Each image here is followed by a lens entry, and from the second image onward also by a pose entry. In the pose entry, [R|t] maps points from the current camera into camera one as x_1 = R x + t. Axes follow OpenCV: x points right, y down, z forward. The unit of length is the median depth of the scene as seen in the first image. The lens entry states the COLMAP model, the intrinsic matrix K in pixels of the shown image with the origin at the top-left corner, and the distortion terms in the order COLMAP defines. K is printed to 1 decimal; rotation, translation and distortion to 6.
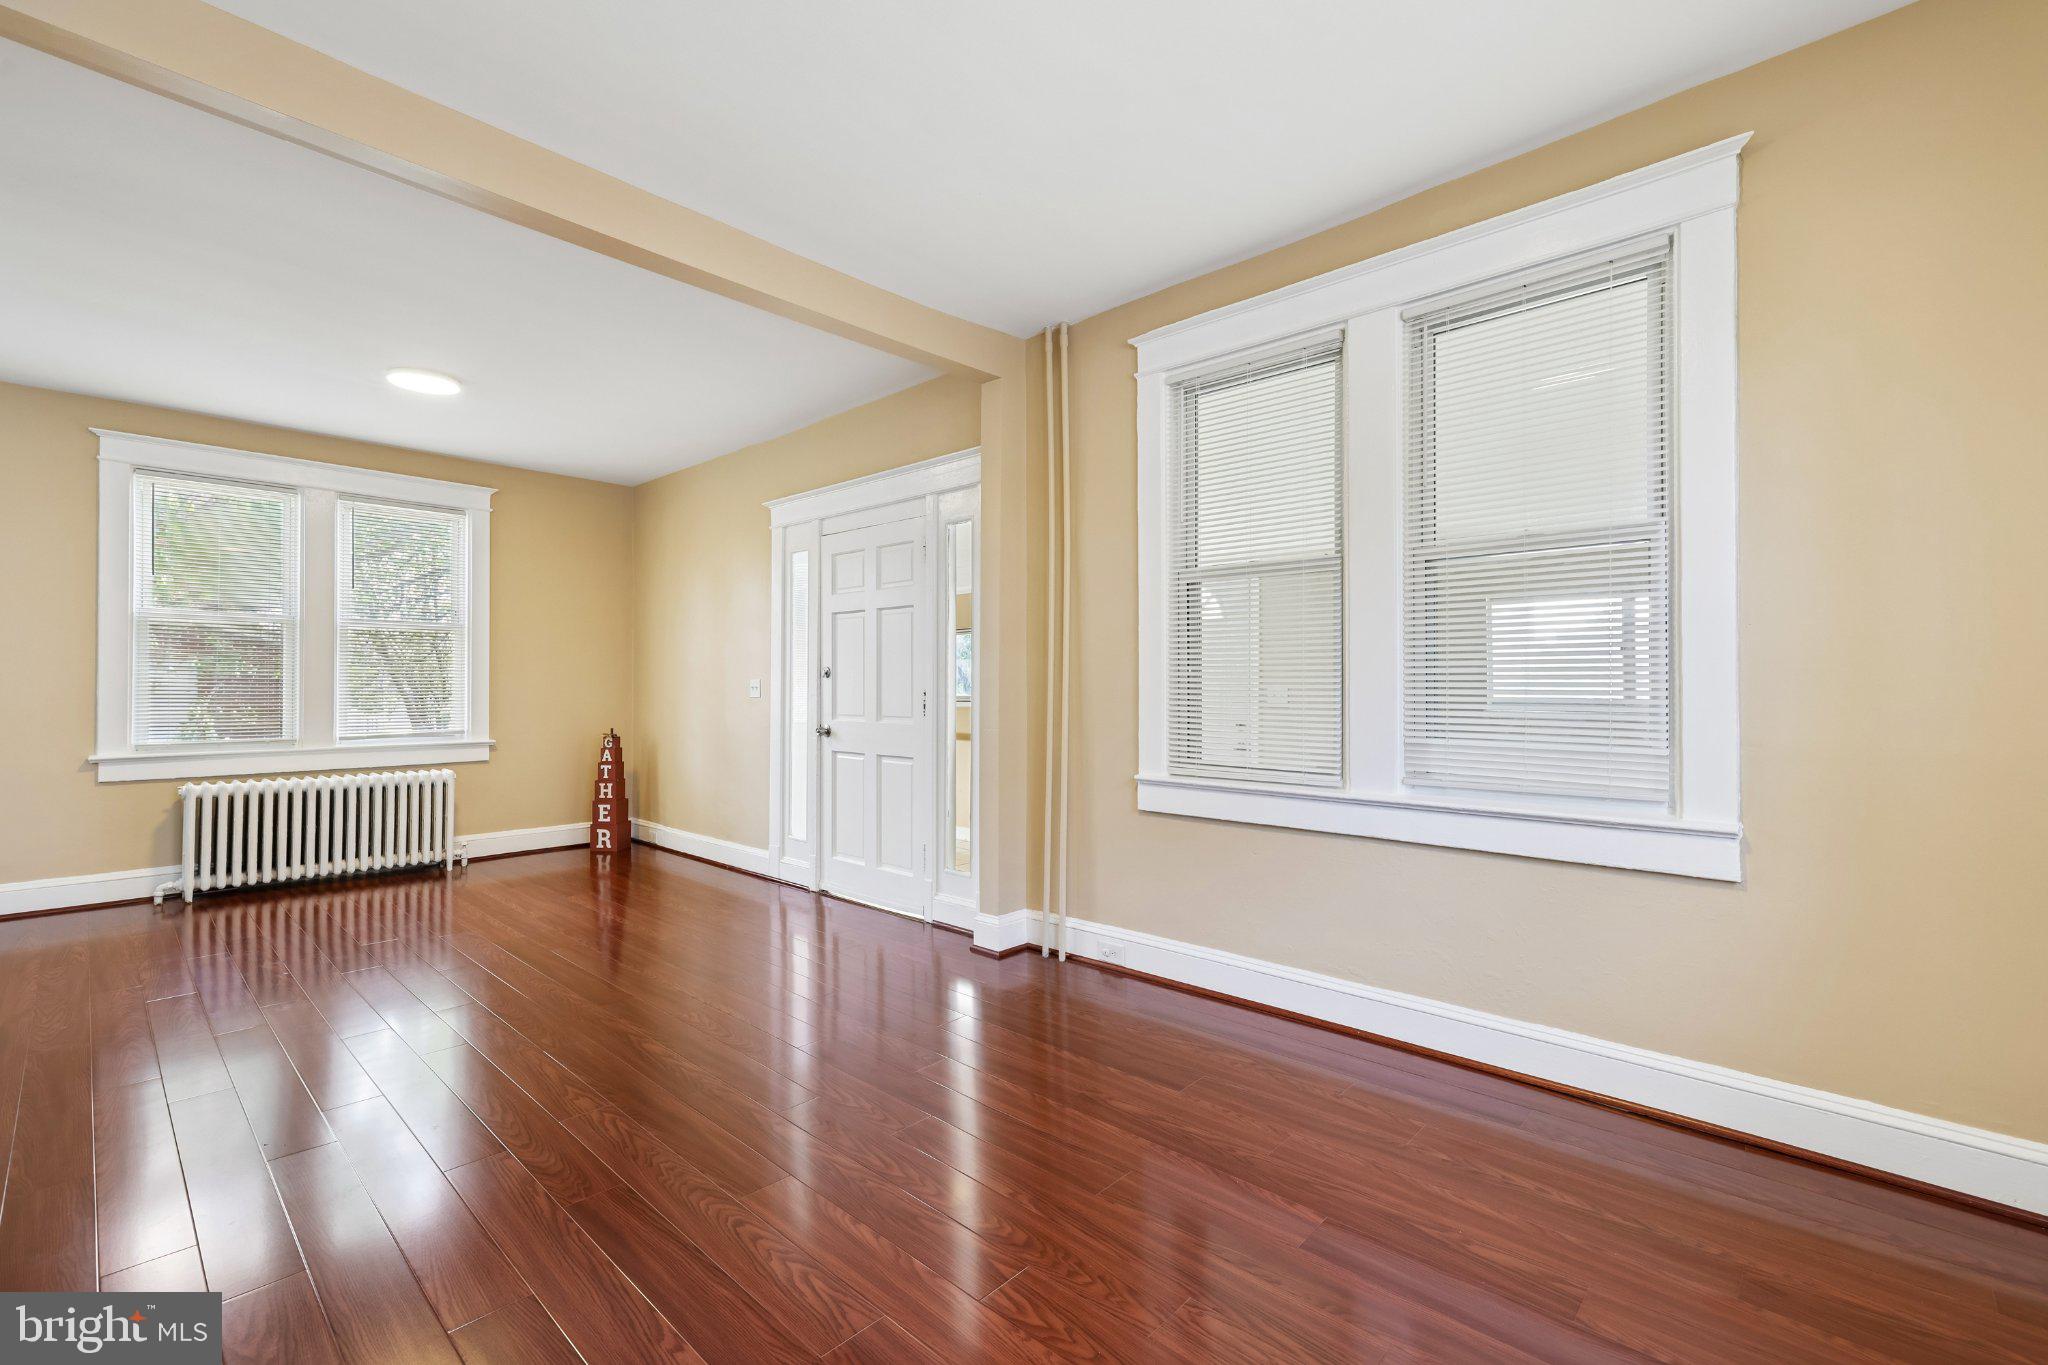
lens RADIAL K [[857.7, 0, 1028.4], [0, 857.7, 682.7], [0, 0, 1]] dist [0.018764, 0.000154]
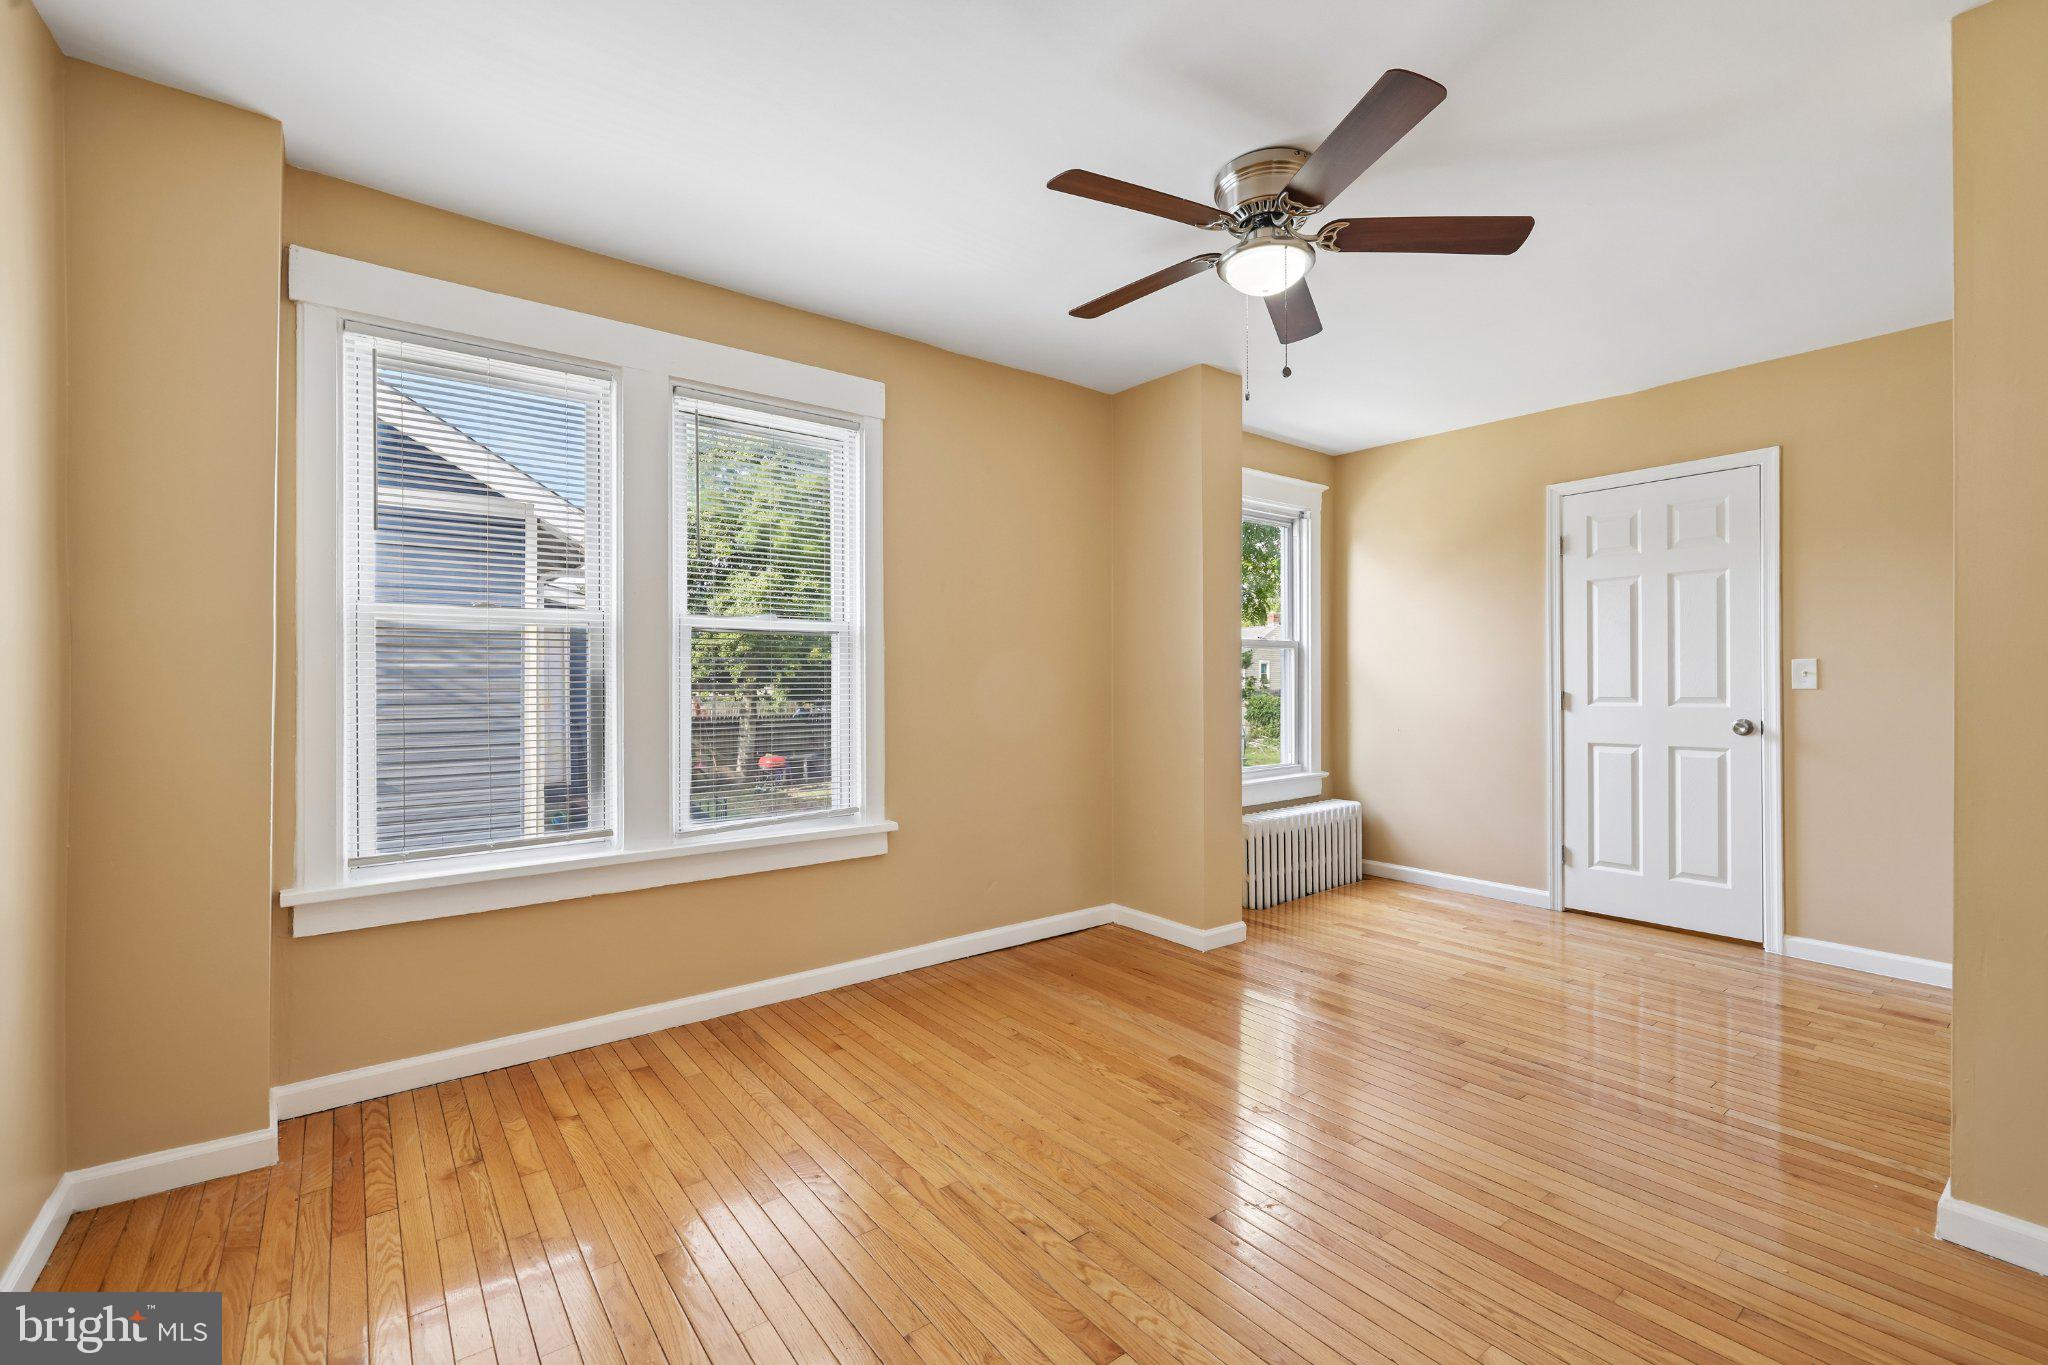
lens RADIAL K [[873.9, 0, 1022.9], [0, 873.9, 694.9], [0, 0, 1]] dist [-0.000002, 0.000208]
pose [[0.989753, -0.000218, -0.142787, -0.498268], [0.002642, 0.999856, 0.016788, -0.030388], [0.142763, -0.016993, 0.989611, 0.488439]]
